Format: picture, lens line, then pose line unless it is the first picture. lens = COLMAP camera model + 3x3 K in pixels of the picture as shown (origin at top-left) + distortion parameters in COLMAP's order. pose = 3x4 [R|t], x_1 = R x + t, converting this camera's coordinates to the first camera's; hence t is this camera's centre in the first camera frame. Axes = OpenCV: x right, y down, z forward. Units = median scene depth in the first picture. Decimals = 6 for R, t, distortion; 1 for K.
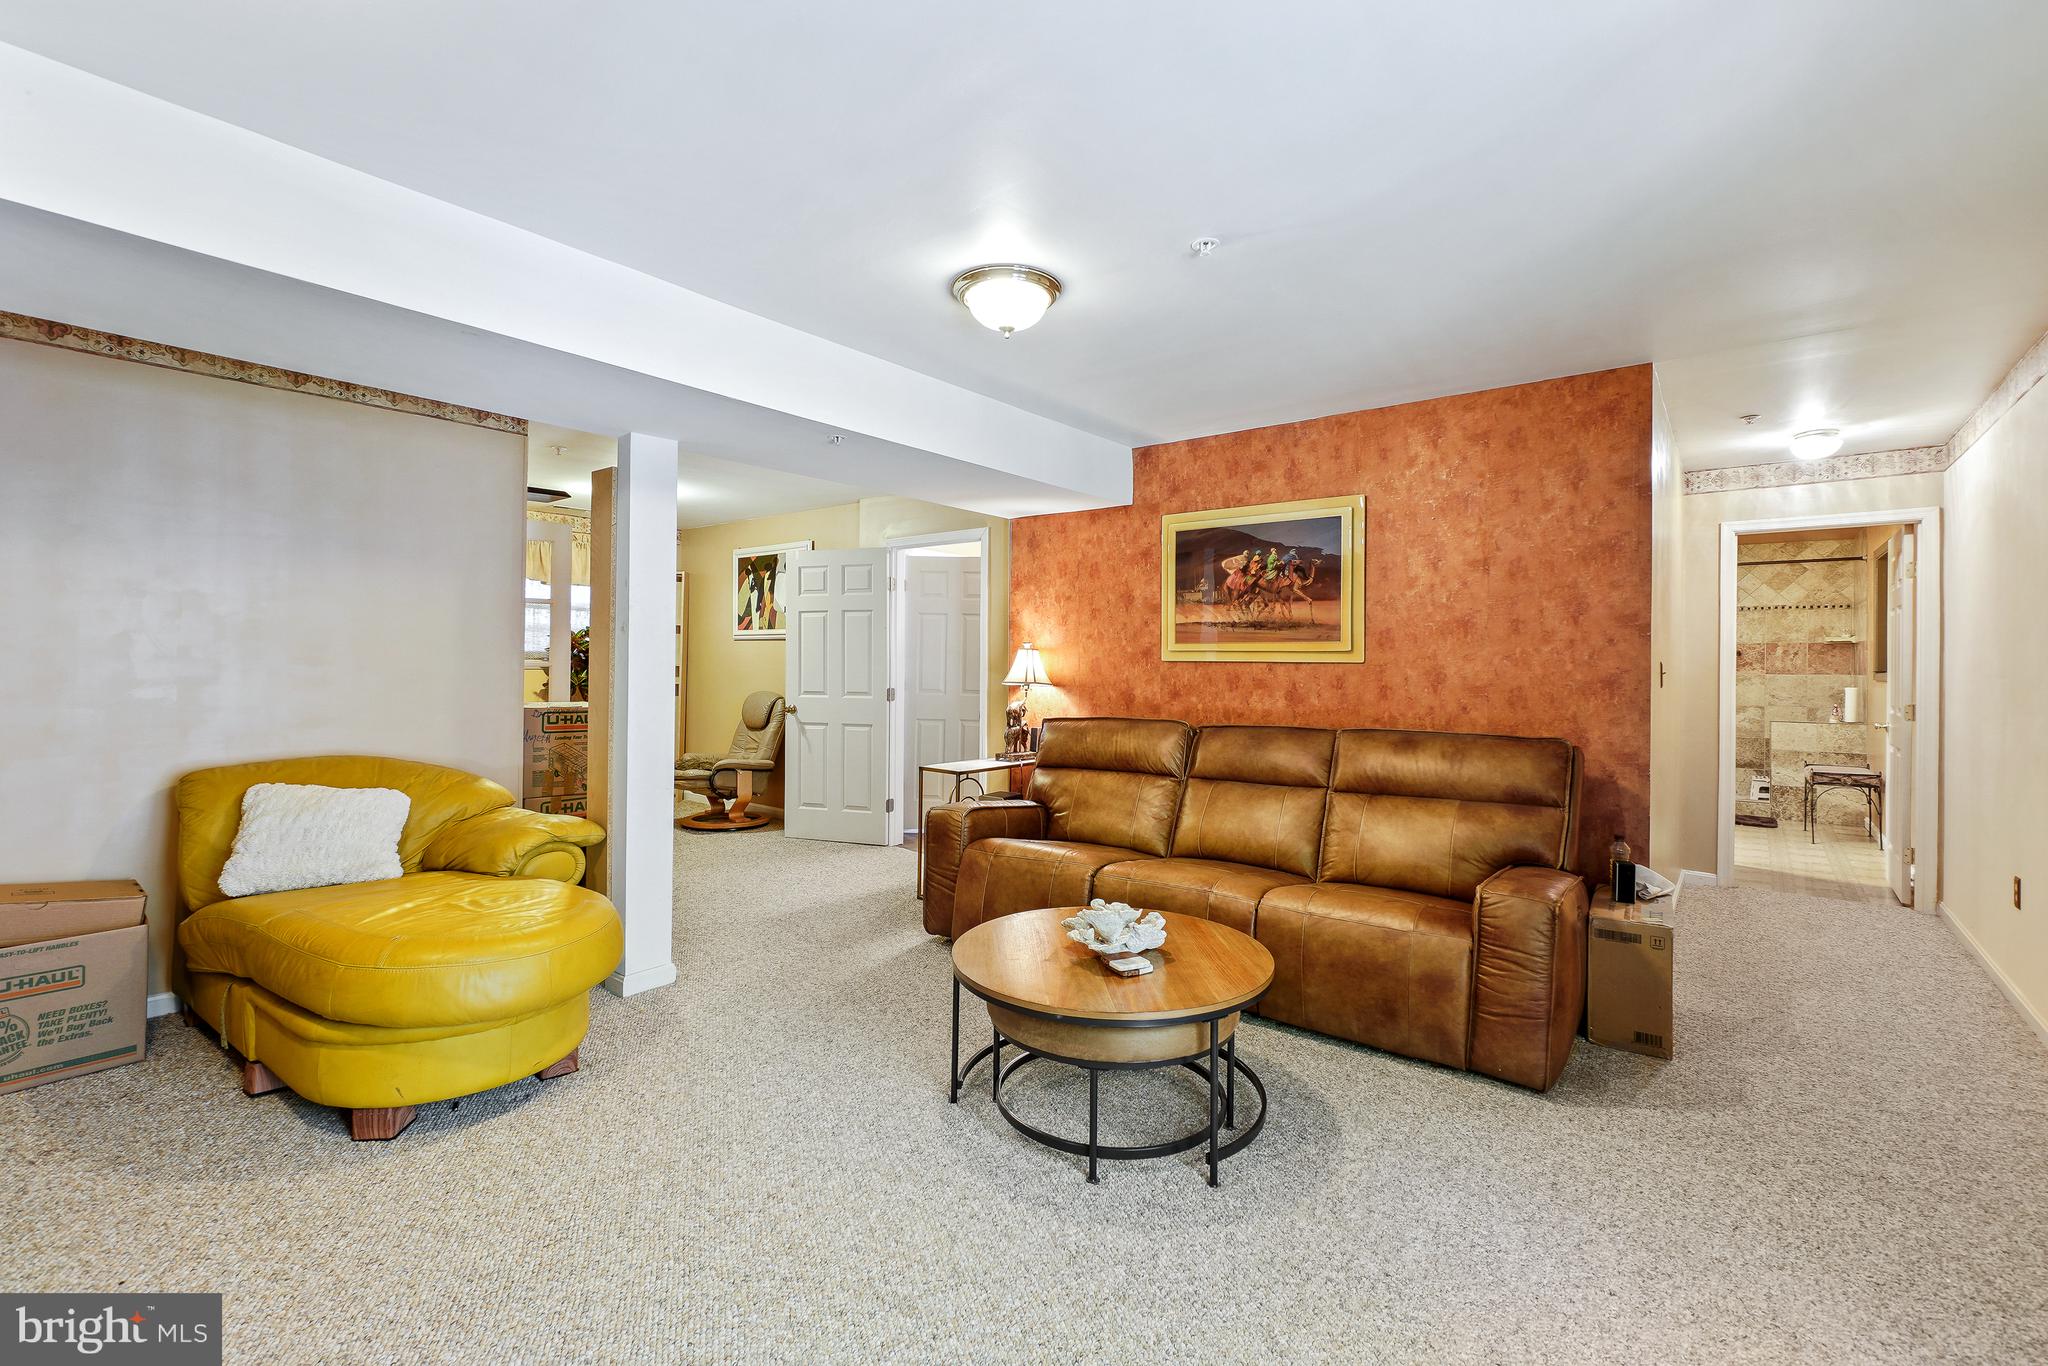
lens RADIAL K [[889.0, 0, 1005.1], [0, 889.0, 665.5], [0, 0, 1]] dist [-0.000971, 0.000019]
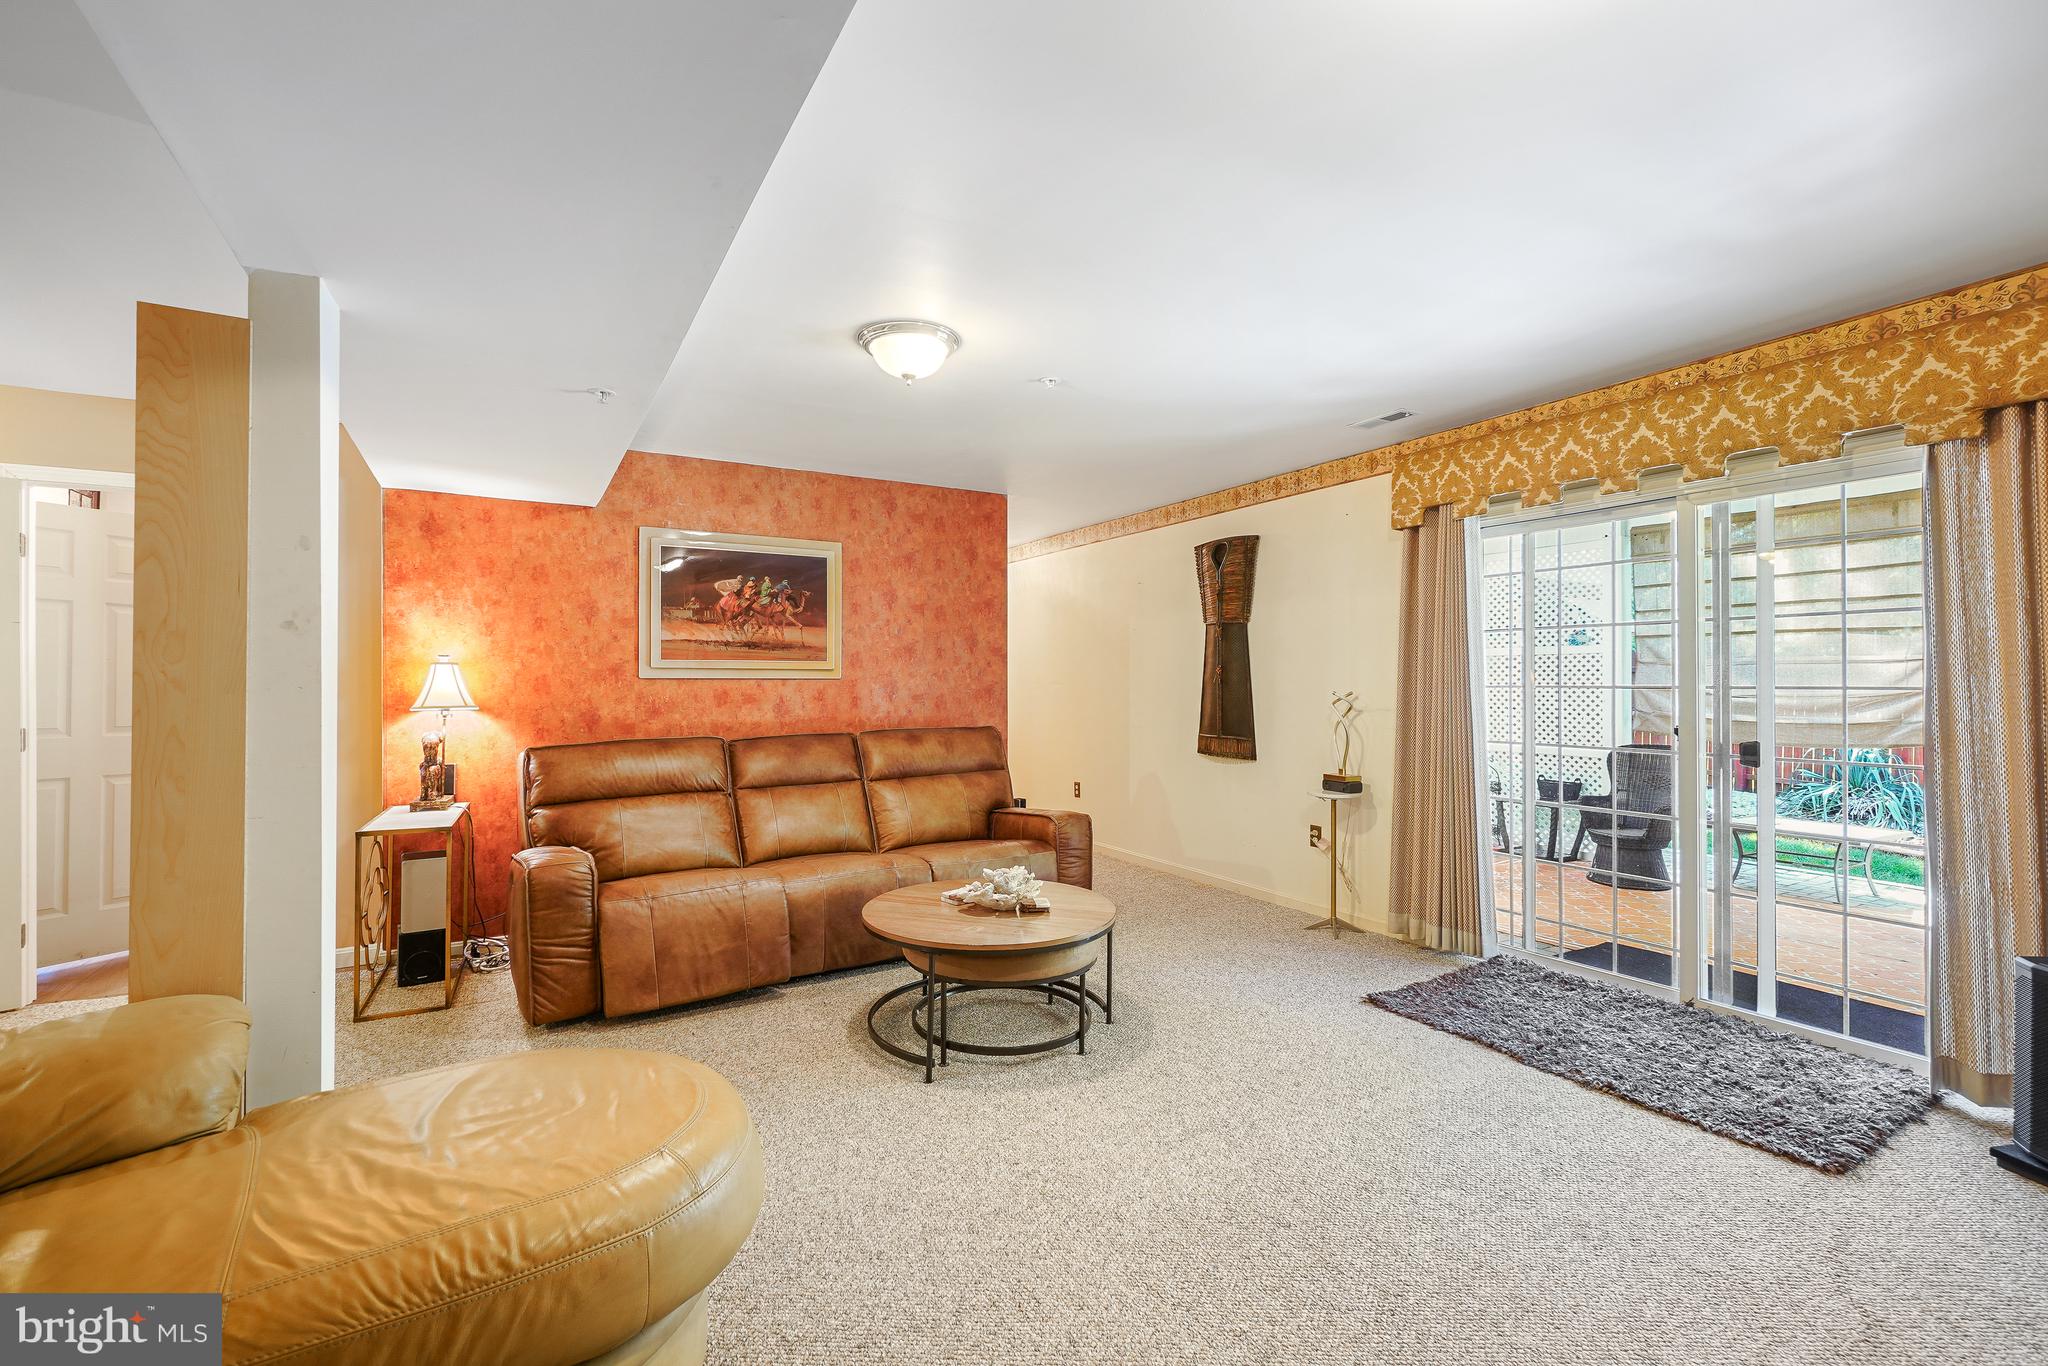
lens RADIAL K [[889.0, 0, 1014.7], [0, 889.0, 682.8], [0, 0, 1]] dist [-0.000971, 0.000019]
pose [[0.367214, -0.007236, 0.930108, -0.622979], [0.010946, 0.999934, 0.003458, 0.000874], [-0.930072, 0.008911, 0.367269, 0.302057]]
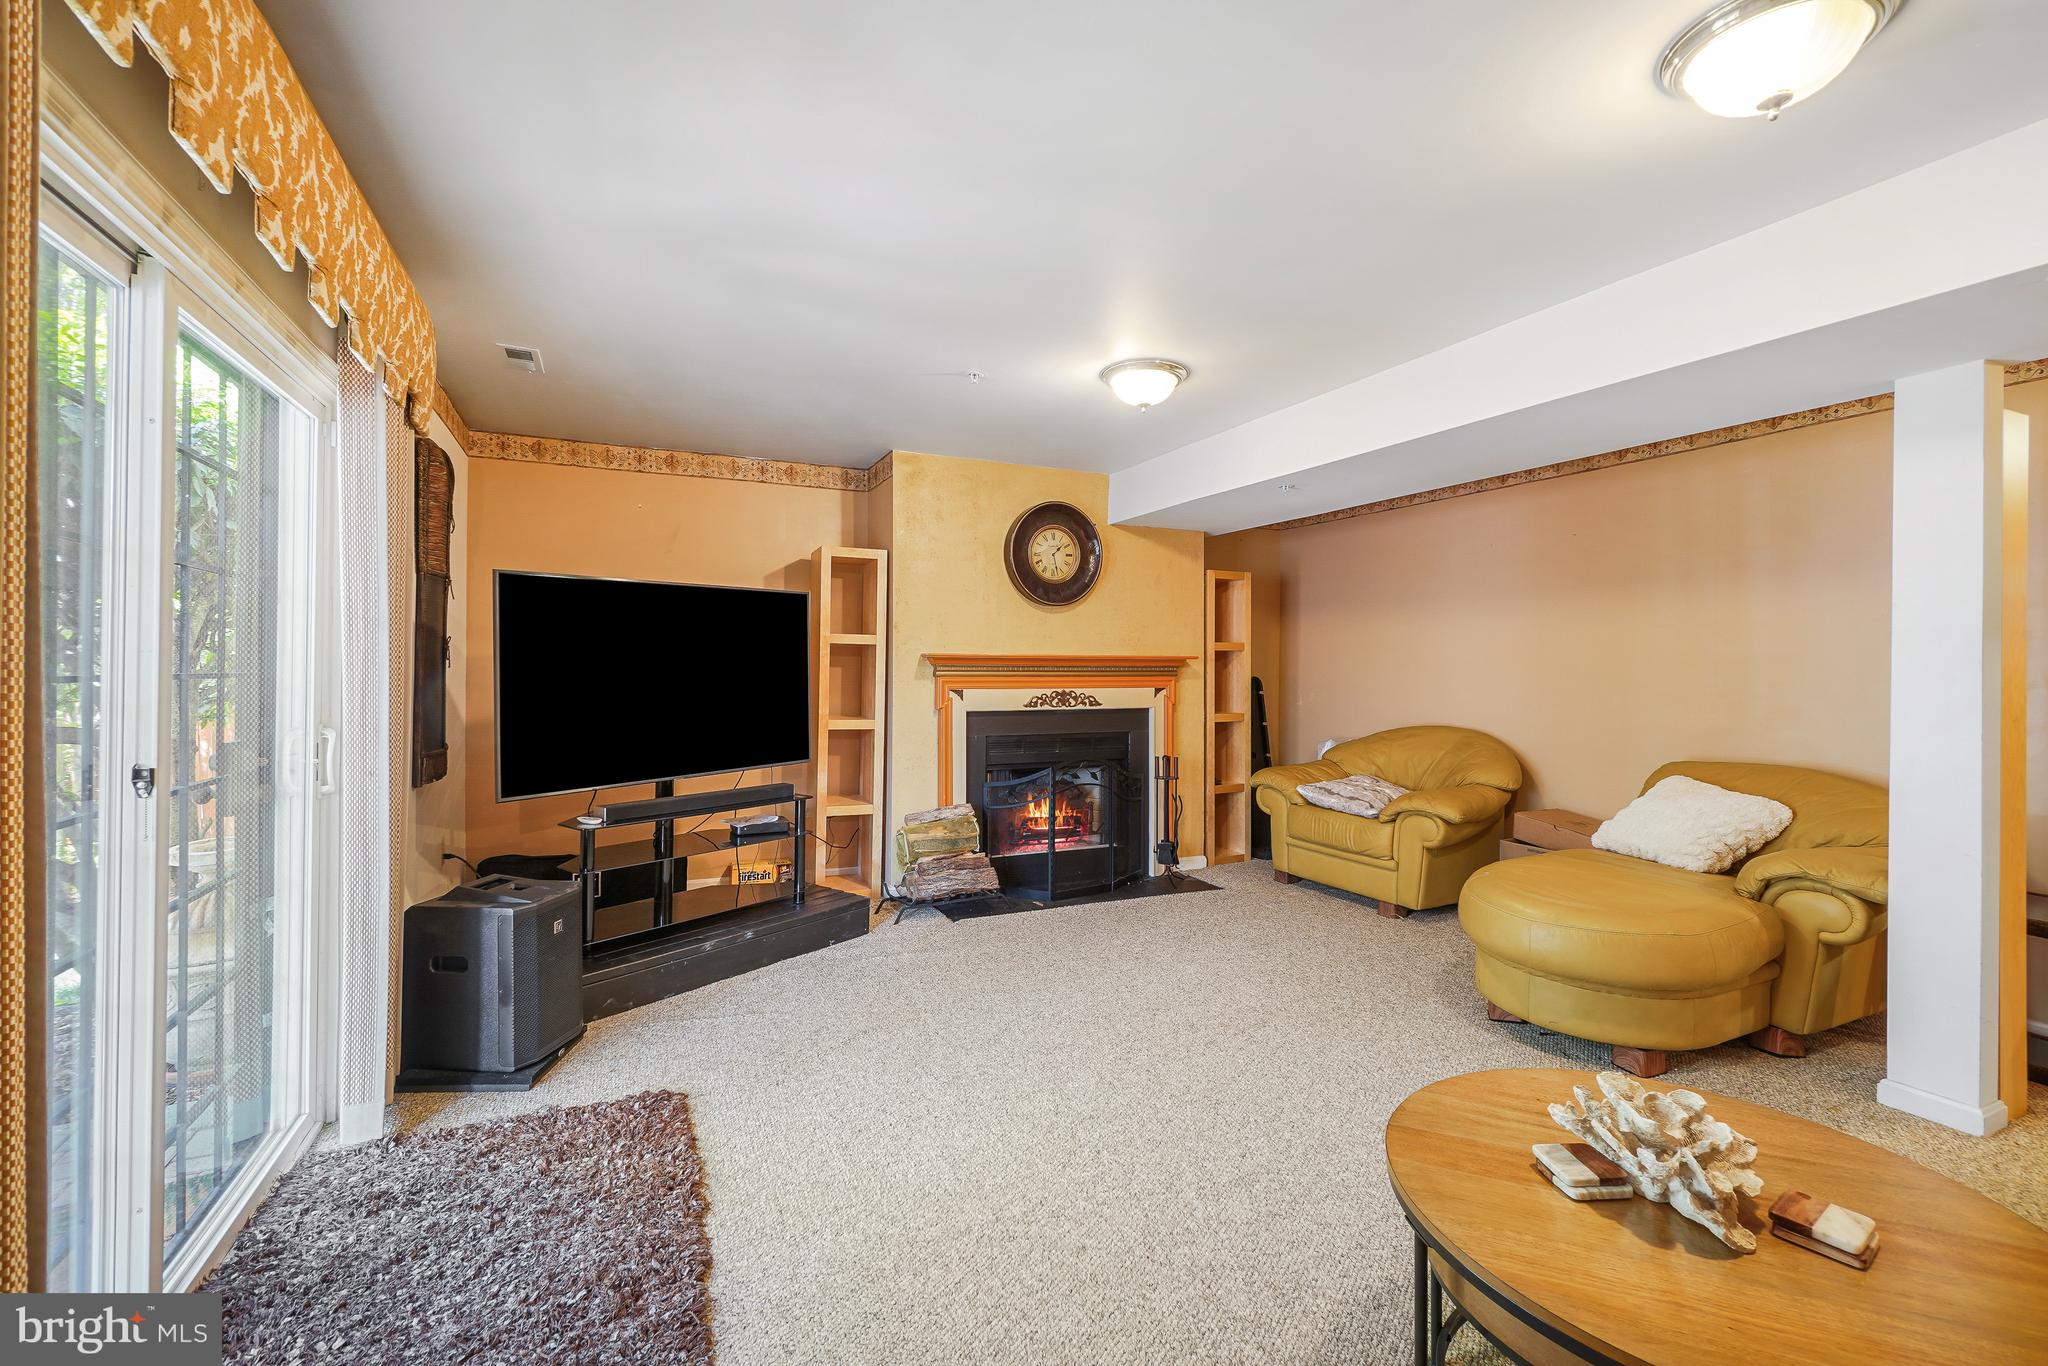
lens RADIAL K [[889.0, 0, 1027.0], [0, 889.0, 667.6], [0, 0, 1]] dist [-0.000971, 0.000019]
pose [[-0.450244, -0.010308, -0.892846, 0.467023], [-0.018199, 0.999832, -0.002366, 0.001691], [0.892720, 0.015184, -0.450356, 0.524322]]
